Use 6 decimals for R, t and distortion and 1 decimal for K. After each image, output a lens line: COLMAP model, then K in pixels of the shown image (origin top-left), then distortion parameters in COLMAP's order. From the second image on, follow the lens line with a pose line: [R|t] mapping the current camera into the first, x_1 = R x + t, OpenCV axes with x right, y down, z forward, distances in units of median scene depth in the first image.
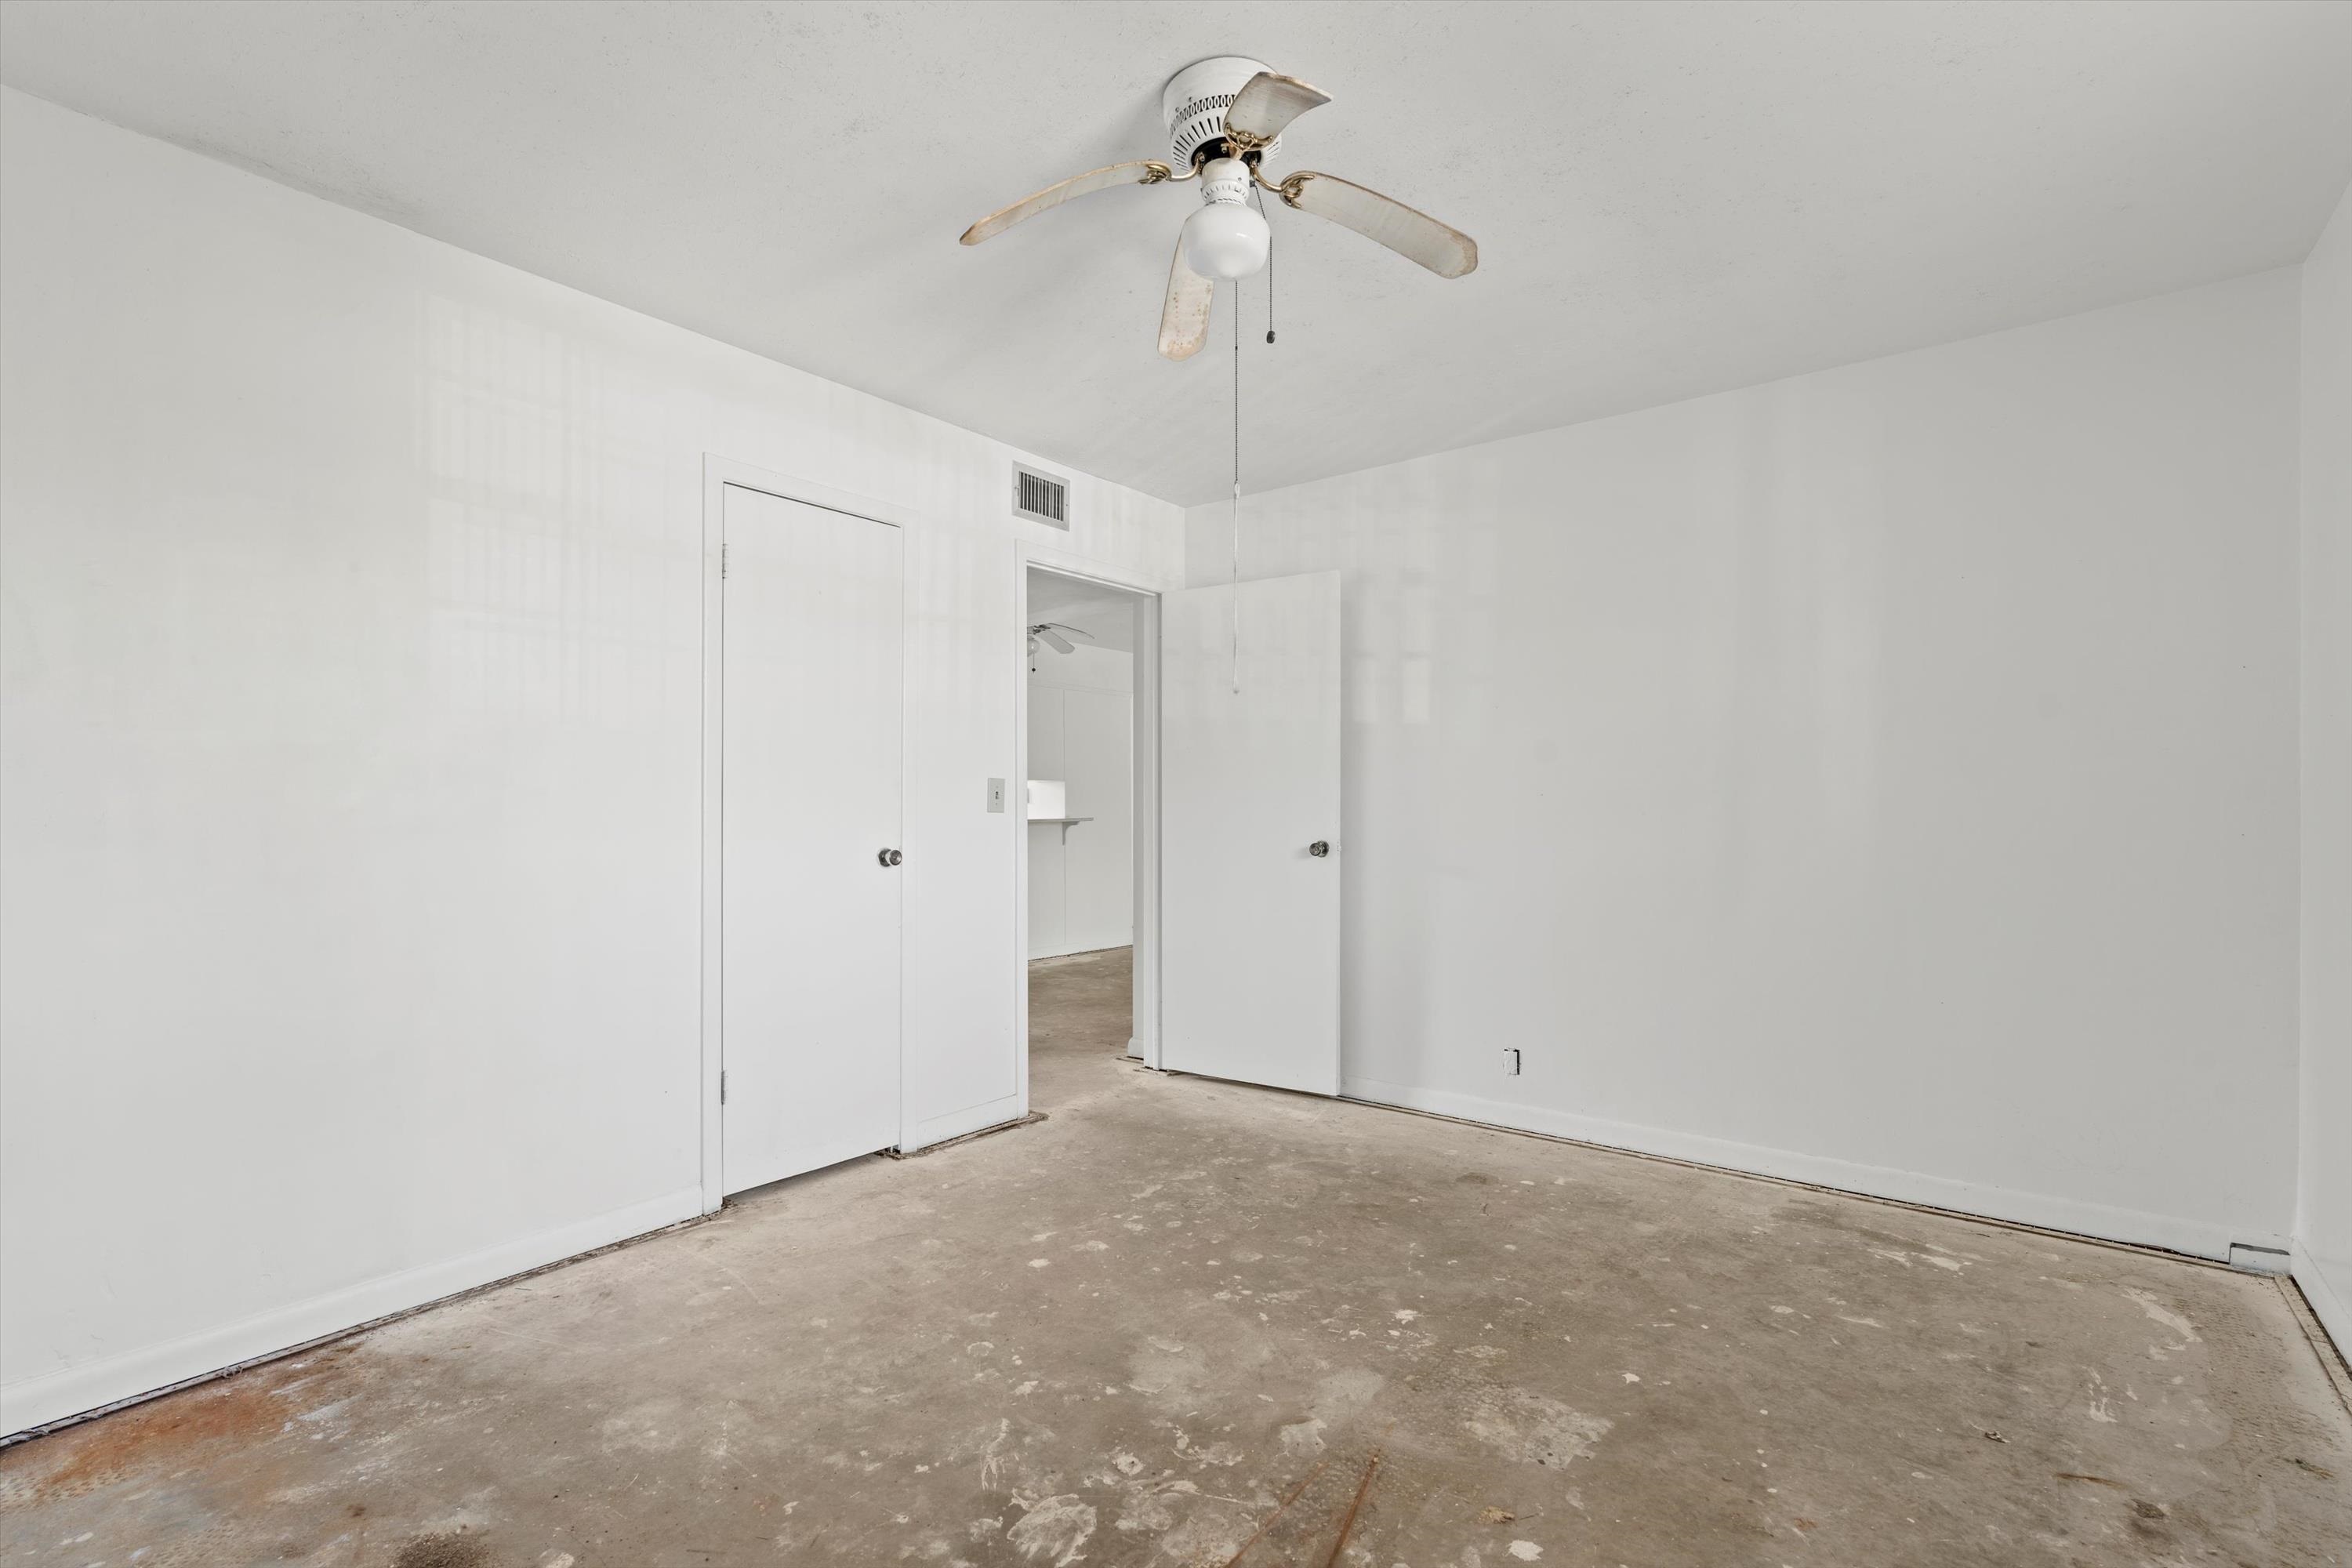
lens RADIAL K [[1050.8, 0, 1176.6], [0, 1050.8, 792.7], [0, 0, 1]] dist [0.002296, 0.000537]
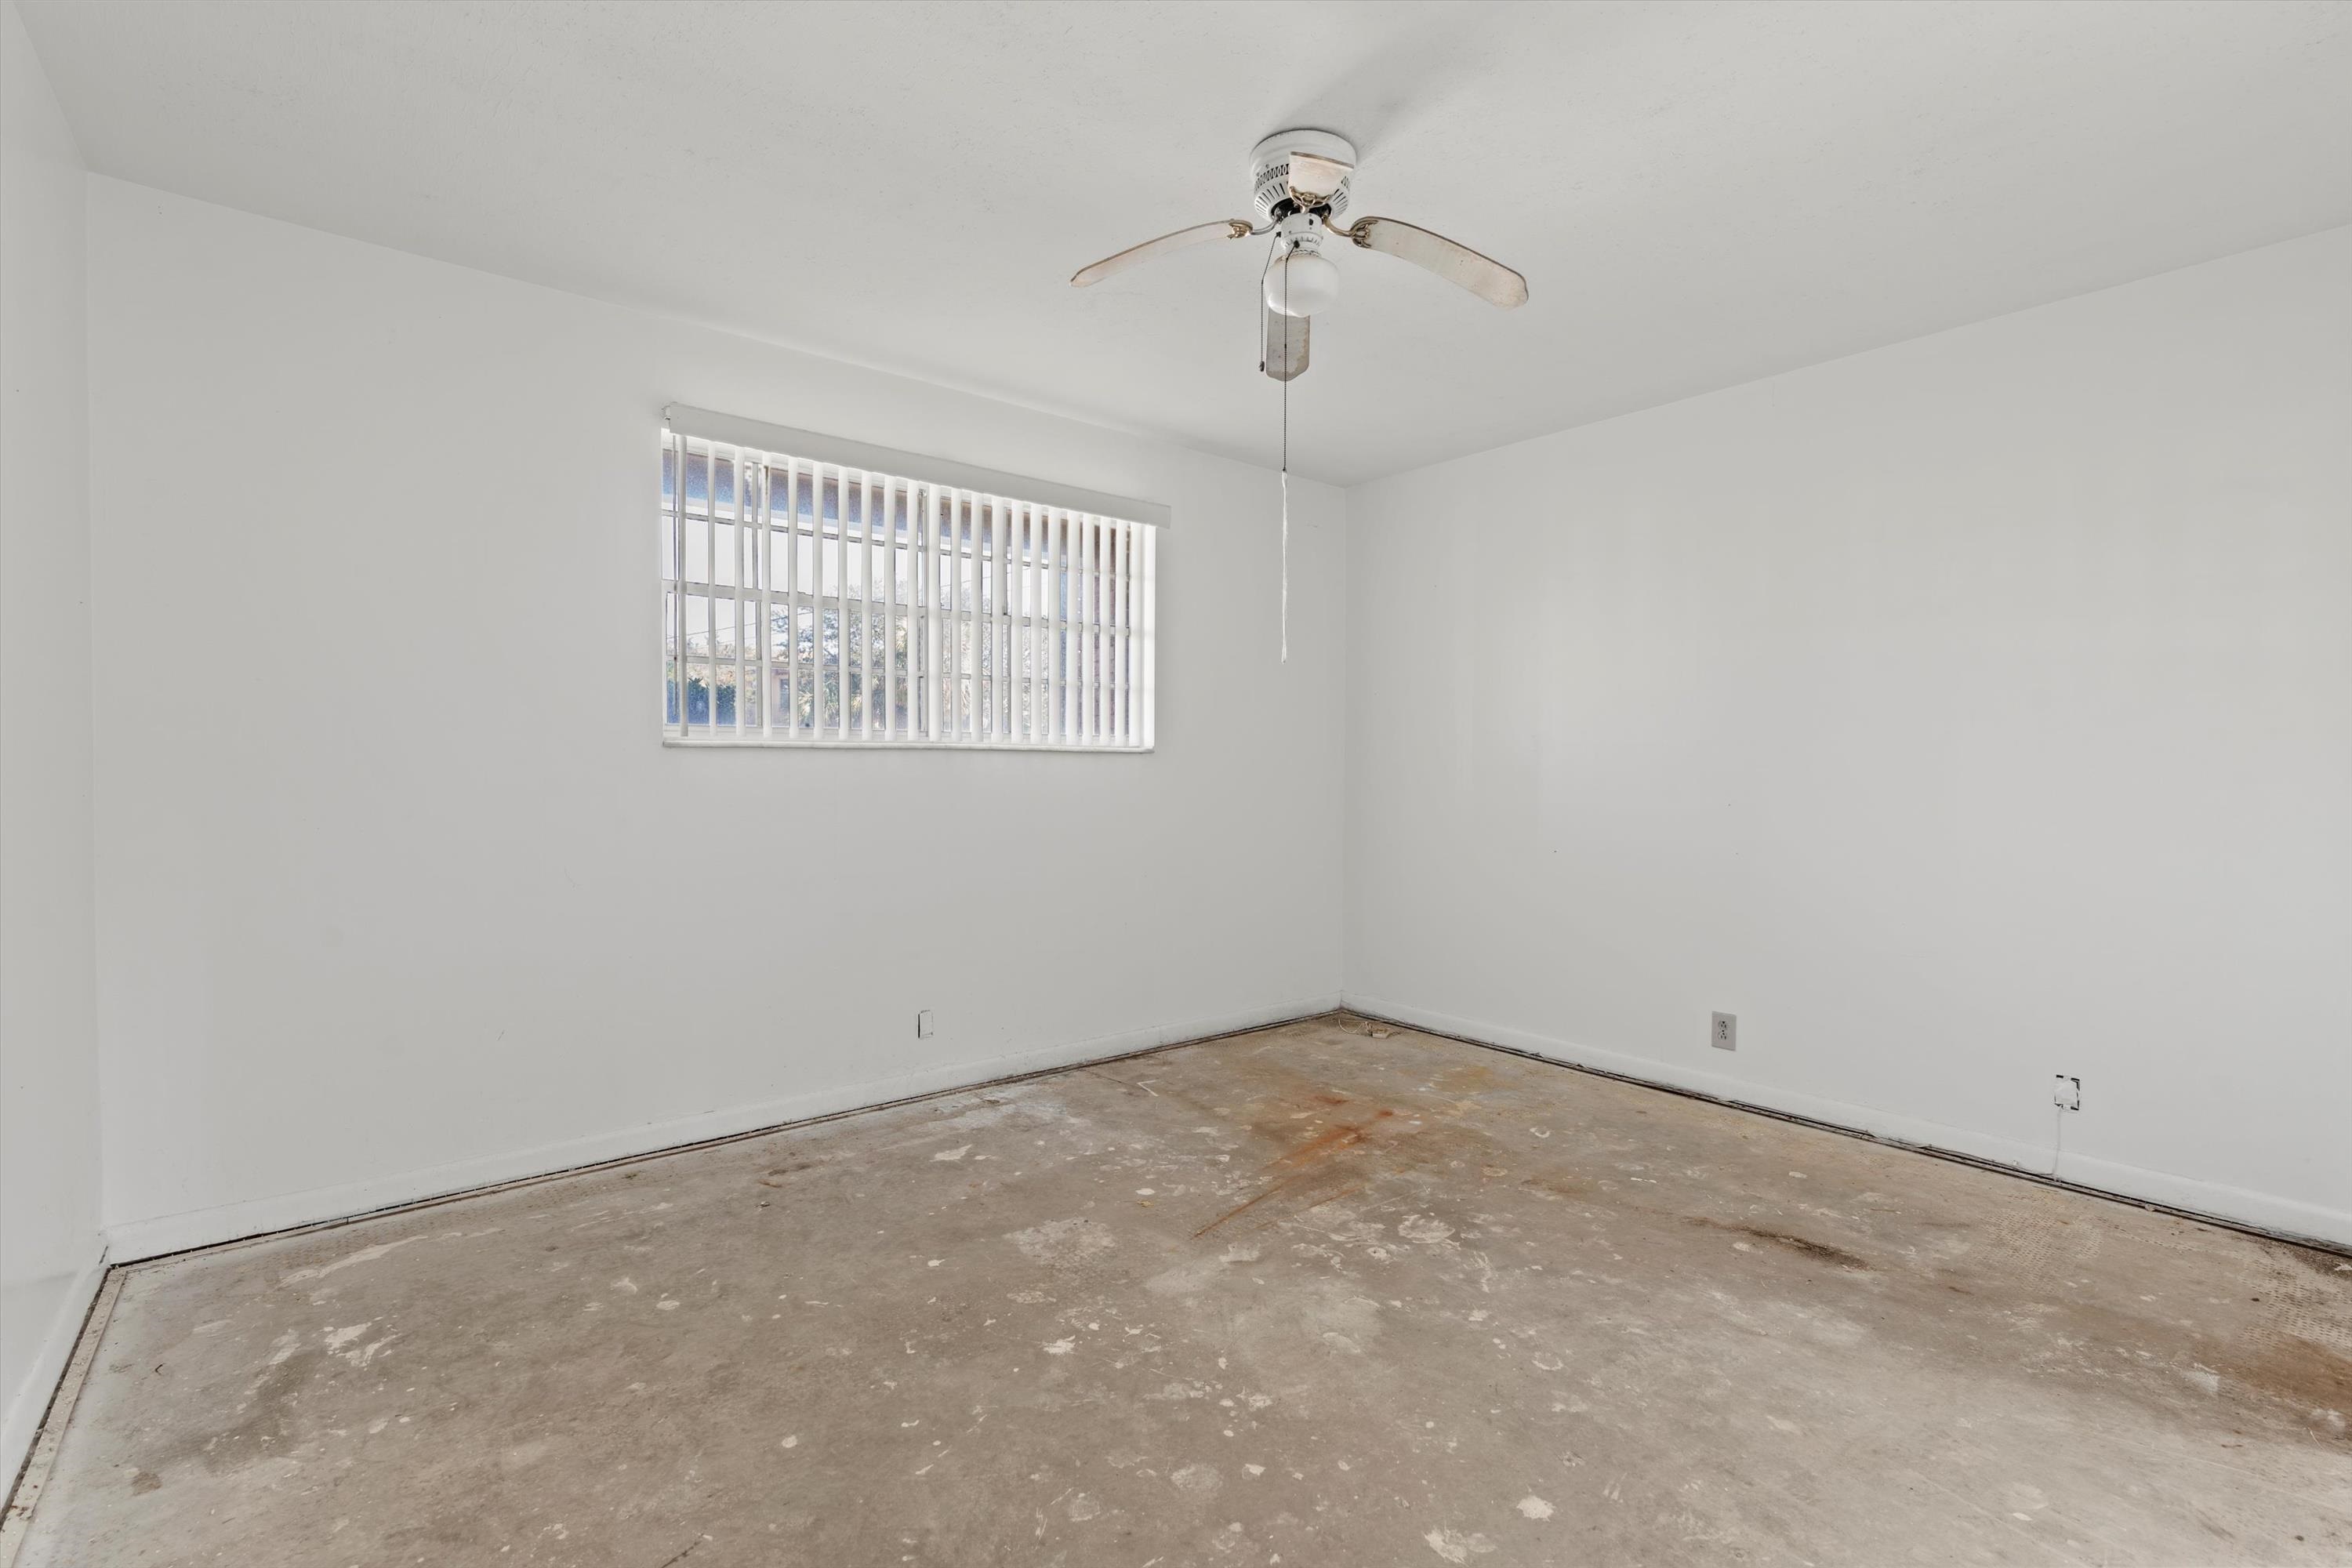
lens RADIAL K [[1050.8, 0, 1174.6], [0, 1050.8, 780.7], [0, 0, 1]] dist [0.002296, 0.000537]
pose [[-0.976177, -0.005752, 0.216898, -0.067721], [-0.006121, 0.999981, -0.001027, 0.028065], [-0.216888, -0.002330, -0.976194, 2.009045]]
